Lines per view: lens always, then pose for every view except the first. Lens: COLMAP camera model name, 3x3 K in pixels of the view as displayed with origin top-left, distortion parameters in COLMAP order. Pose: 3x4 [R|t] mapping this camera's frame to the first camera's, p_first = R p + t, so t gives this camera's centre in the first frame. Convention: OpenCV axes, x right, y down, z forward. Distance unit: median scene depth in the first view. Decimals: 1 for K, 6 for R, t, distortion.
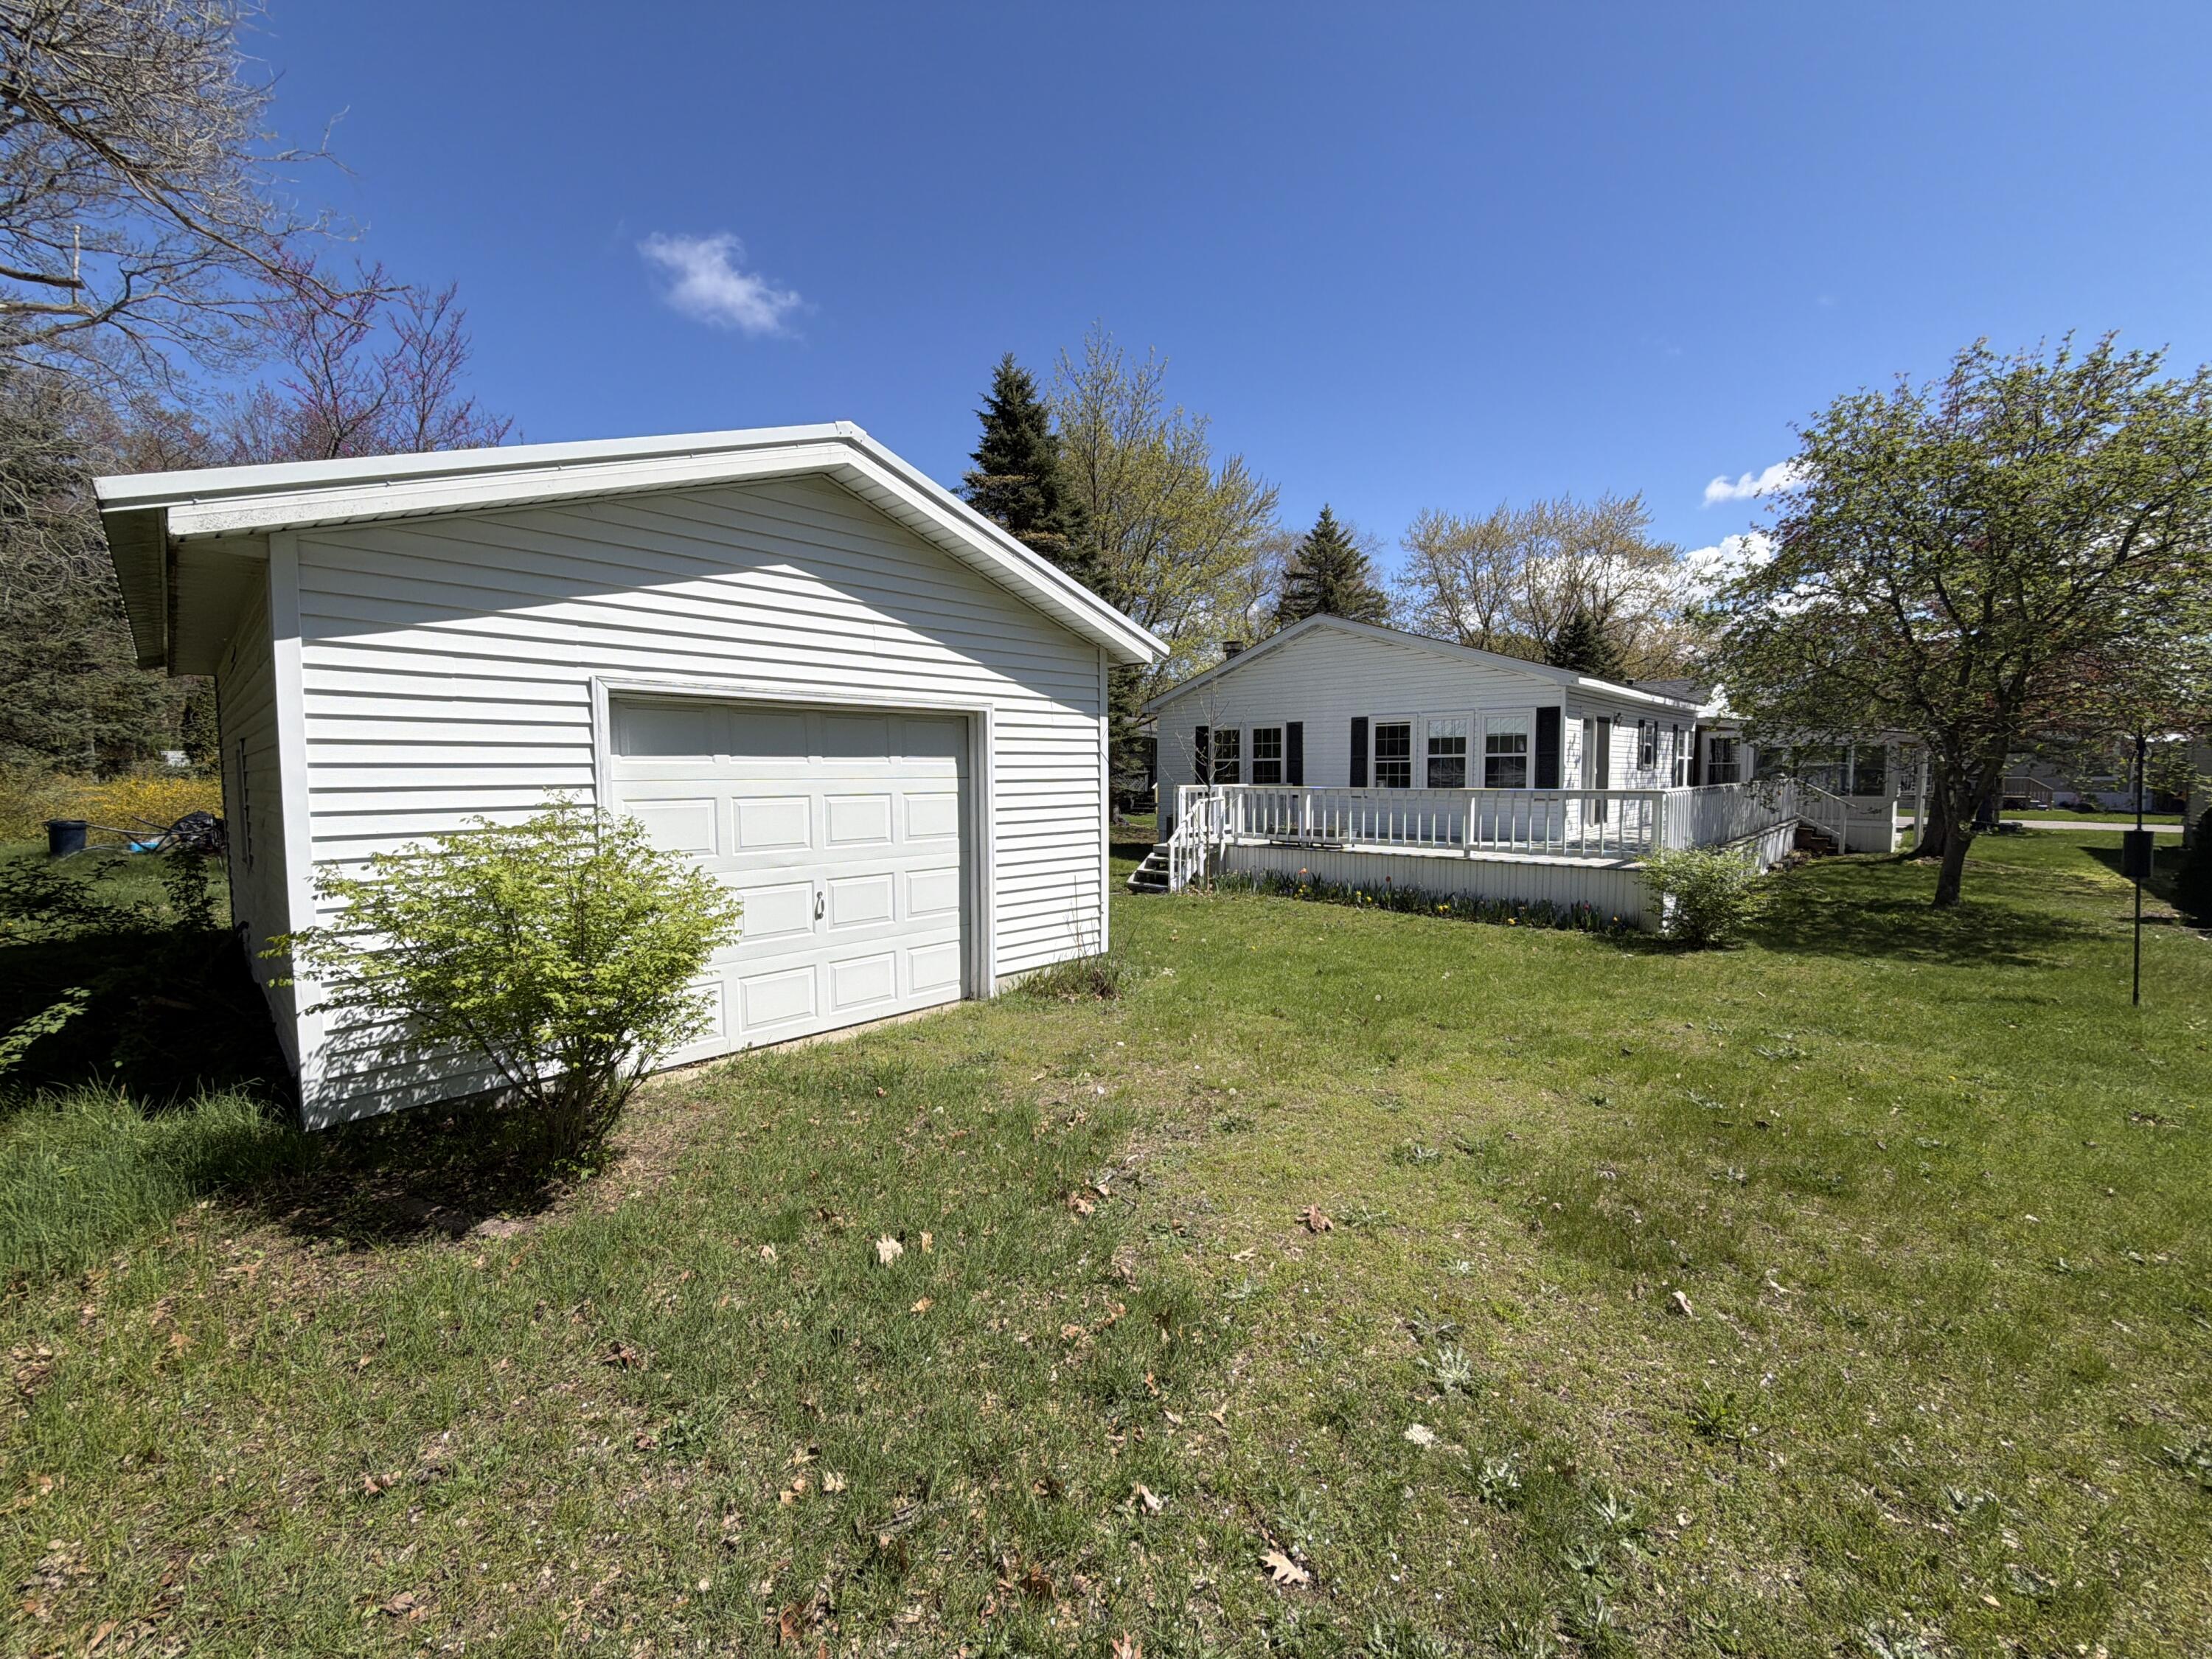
lens RADIAL K [[873.2, 0, 1109.8], [0, 873.2, 831.8], [0, 0, 1]] dist [-0.005868, 0.000241]
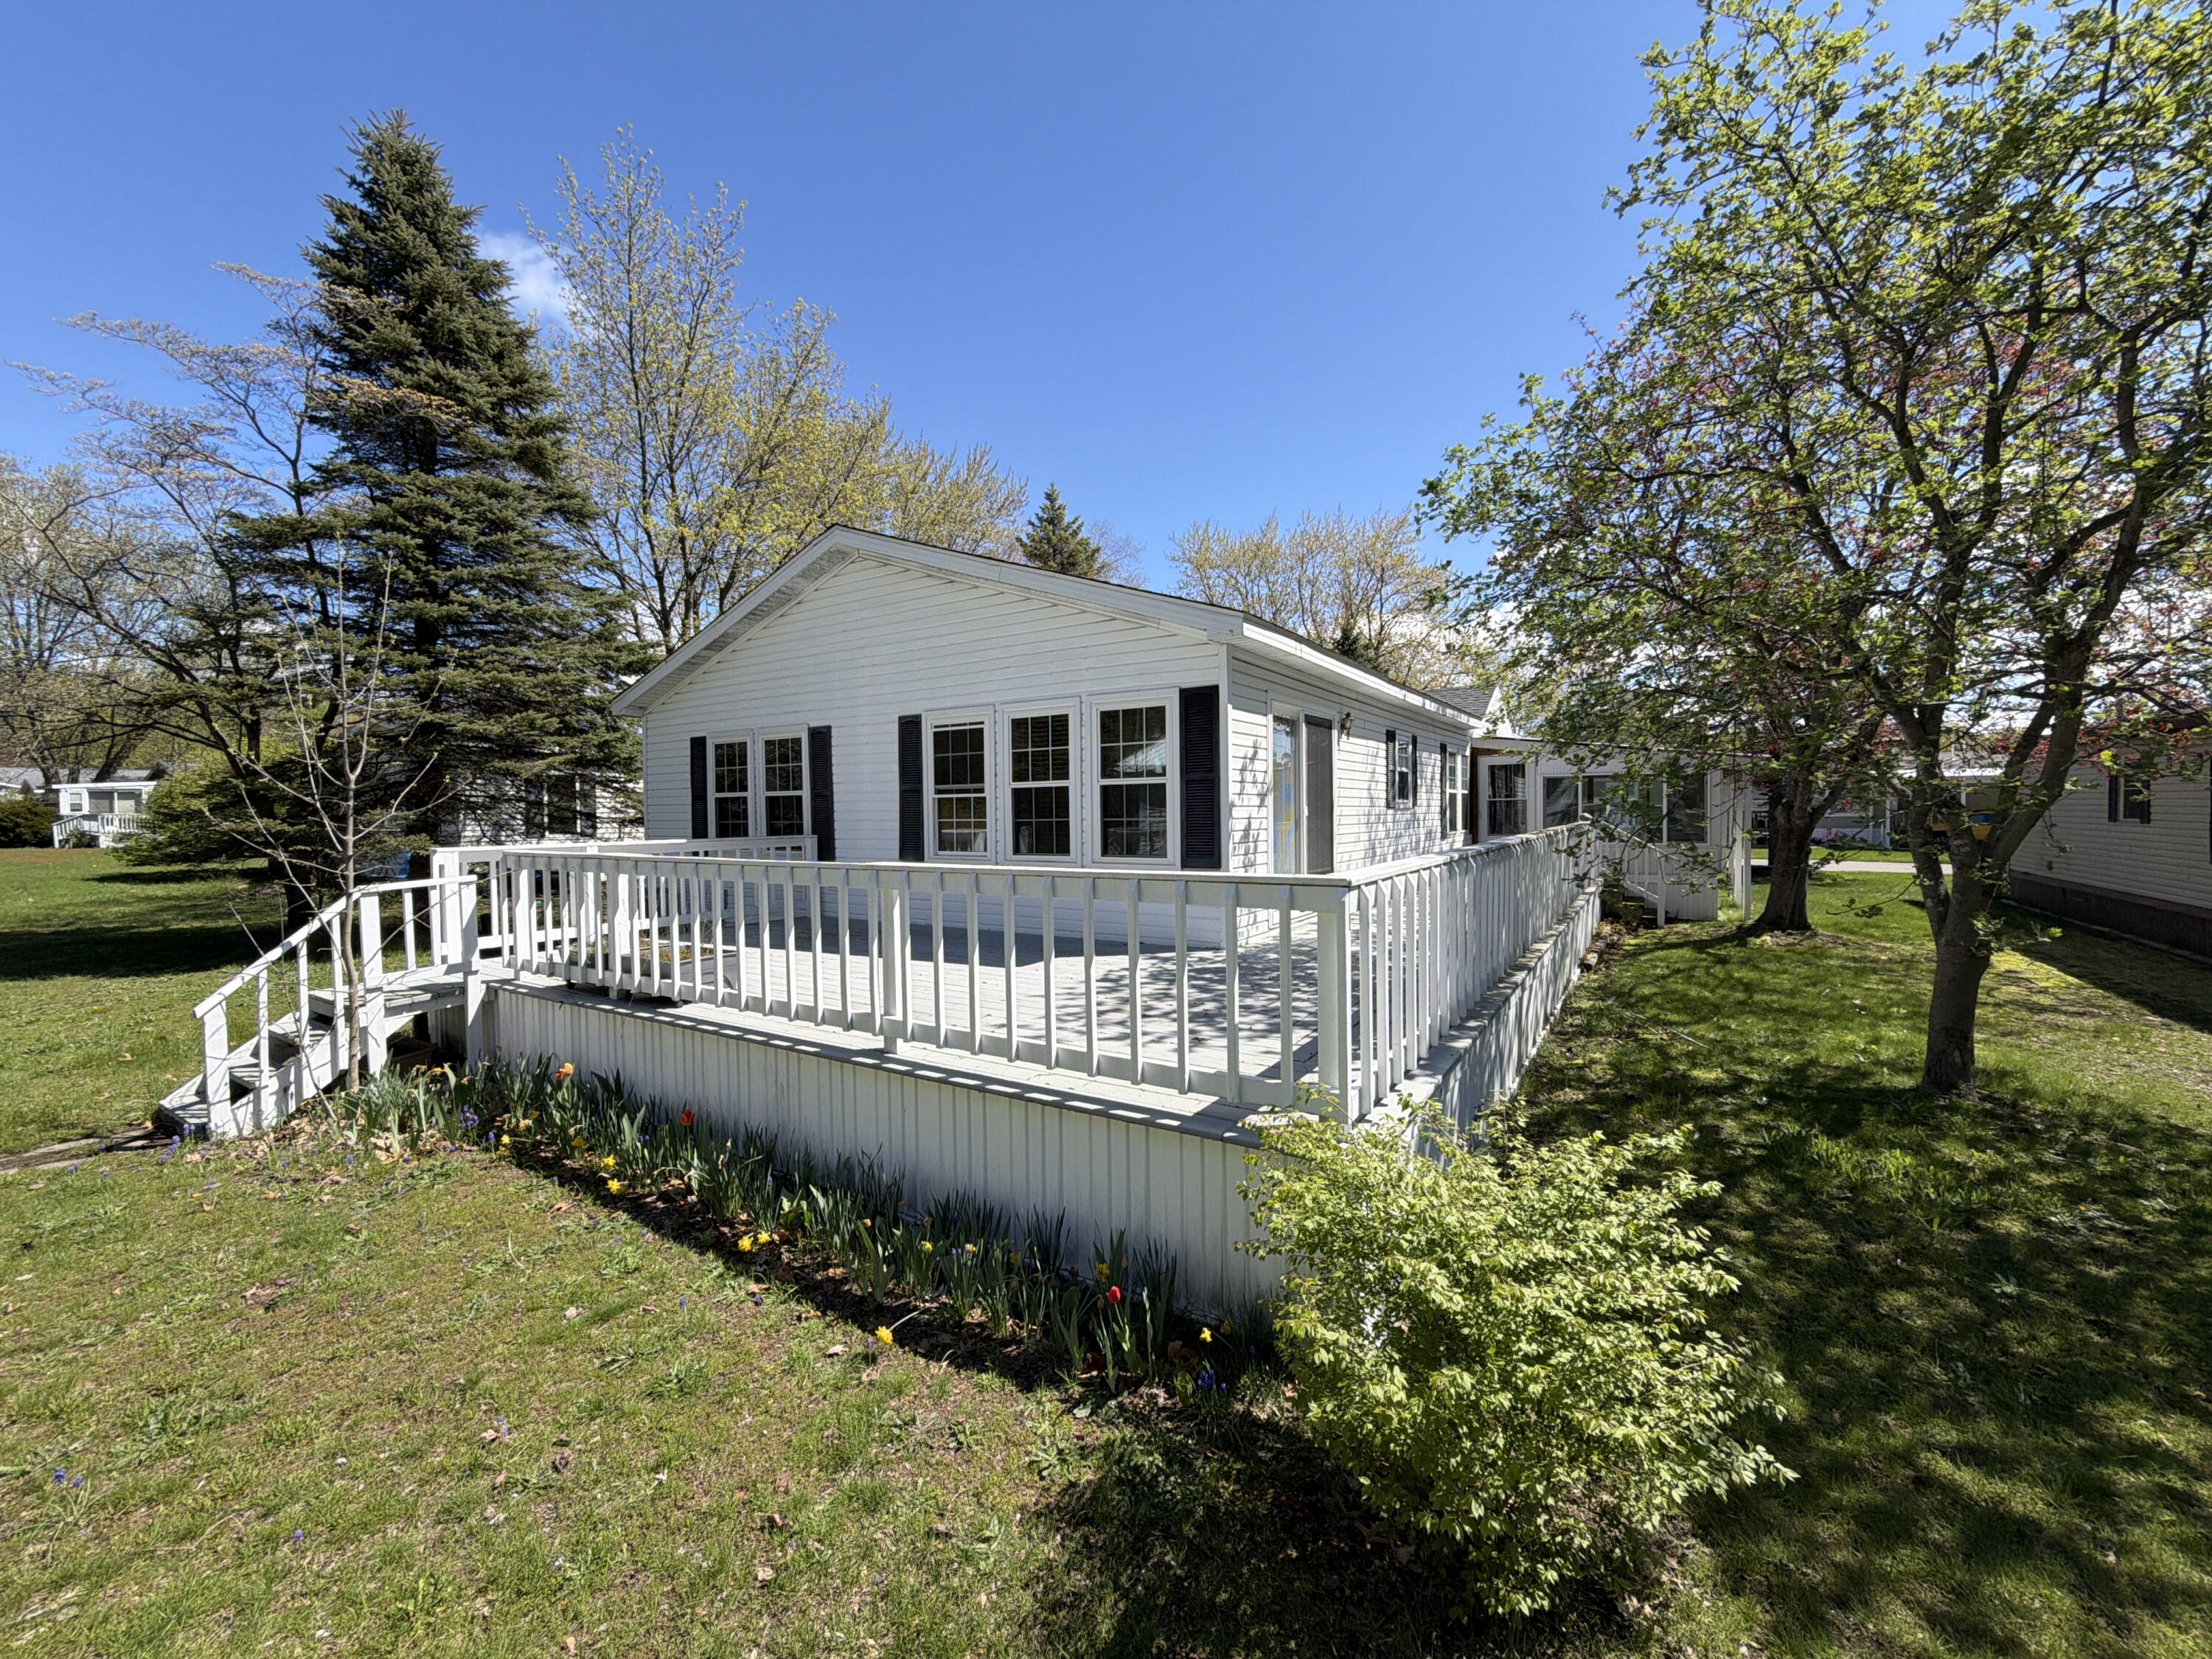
lens RADIAL K [[873.2, 0, 1104.7], [0, 873.2, 834.6], [0, 0, 1]] dist [-0.005868, 0.000241]
pose [[0.982370, -0.009217, 0.186718, 0.280855], [0.017051, 0.999038, -0.040394, -0.029839], [-0.186166, 0.042866, 0.981583, 0.409397]]
